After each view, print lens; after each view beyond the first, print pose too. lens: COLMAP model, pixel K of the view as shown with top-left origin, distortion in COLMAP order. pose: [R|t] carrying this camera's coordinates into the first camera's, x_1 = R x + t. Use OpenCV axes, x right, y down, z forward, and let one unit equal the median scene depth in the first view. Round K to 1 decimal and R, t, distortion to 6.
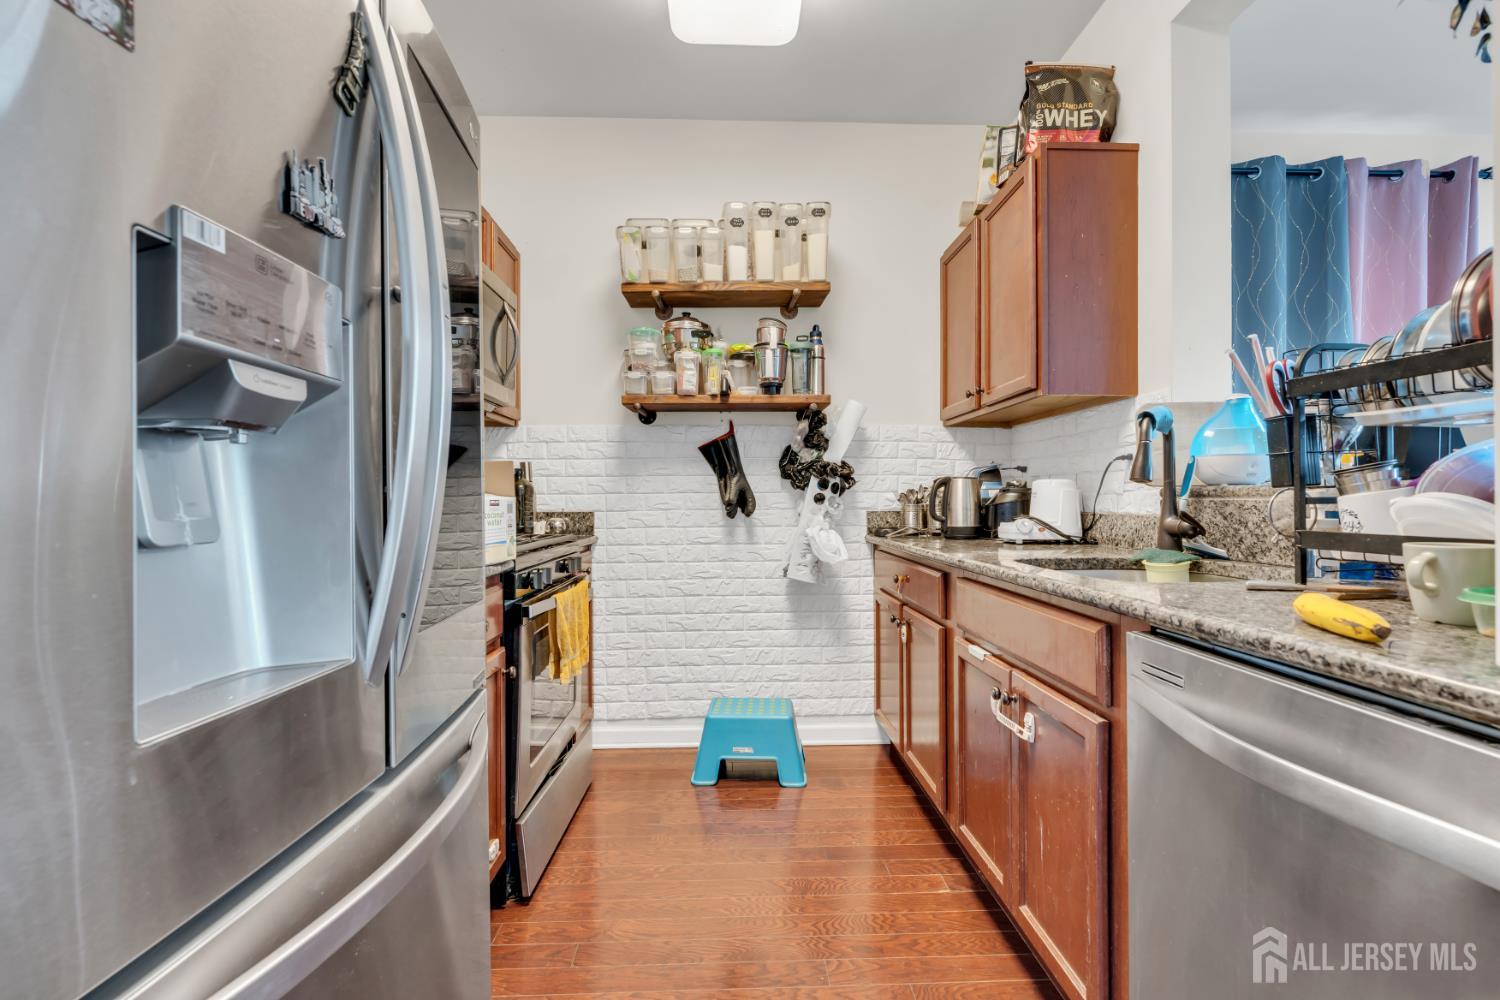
lens RADIAL K [[685.1, 0, 749.5], [0, 685.1, 502.8], [0, 0, 1]] dist [-0.010747, 0.002481]
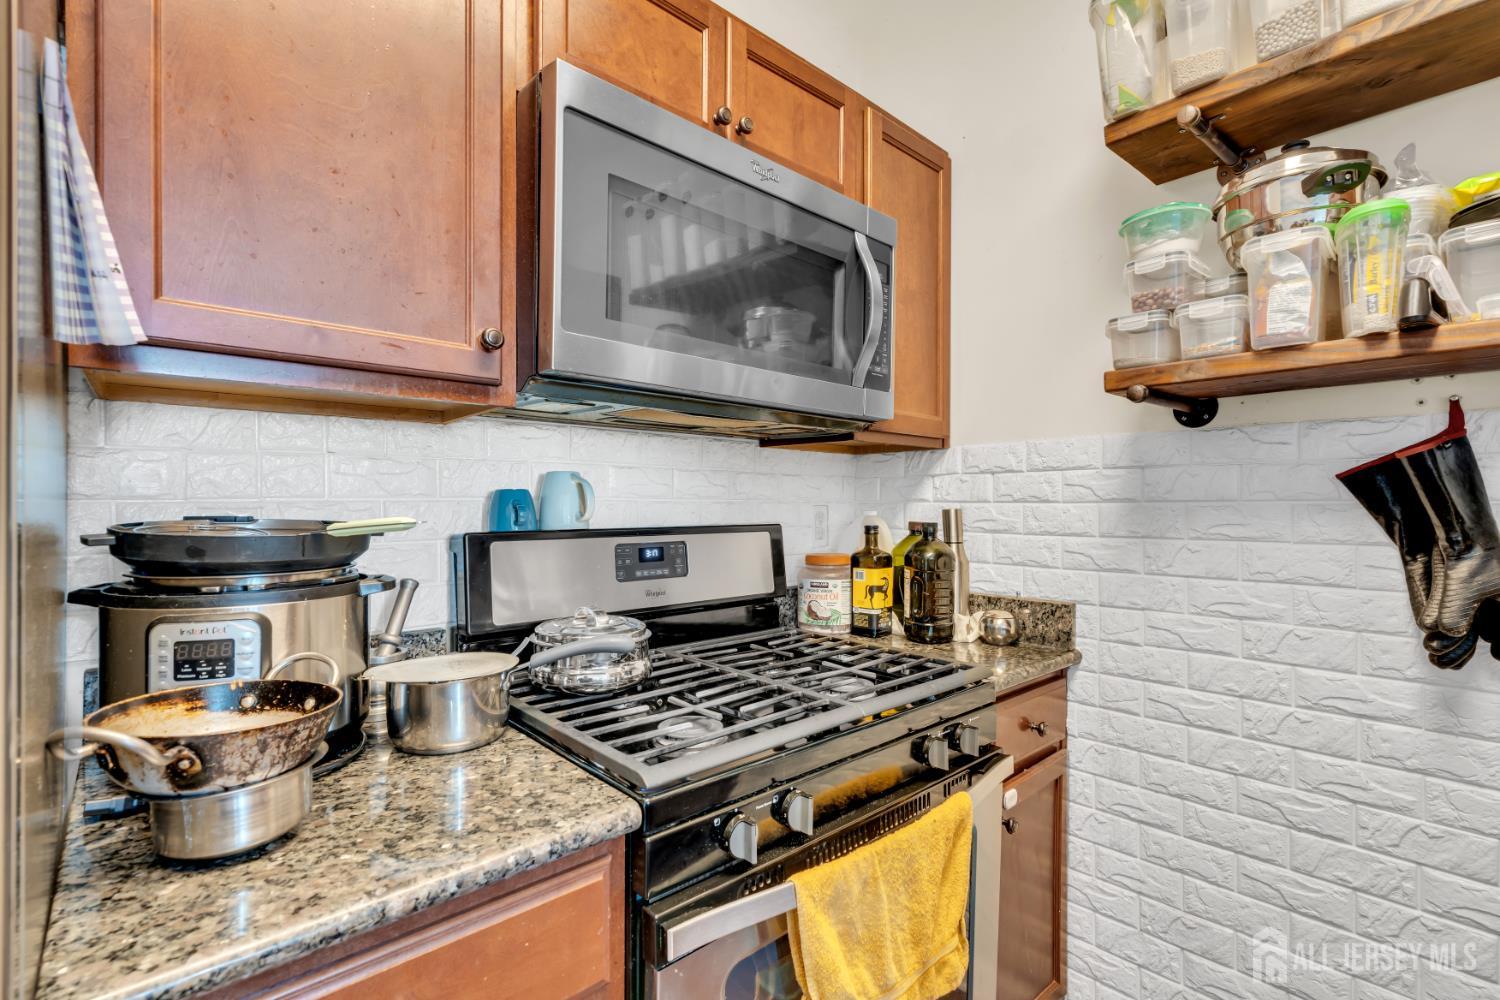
lens RADIAL K [[685.1, 0, 745.9], [0, 685.1, 510.1], [0, 0, 1]] dist [-0.010747, 0.002481]
pose [[0.640474, 0.013449, -0.767862, 0.010018], [-0.006267, 0.999905, 0.012286, -0.064780], [0.767954, -0.003057, 0.640497, 0.490572]]
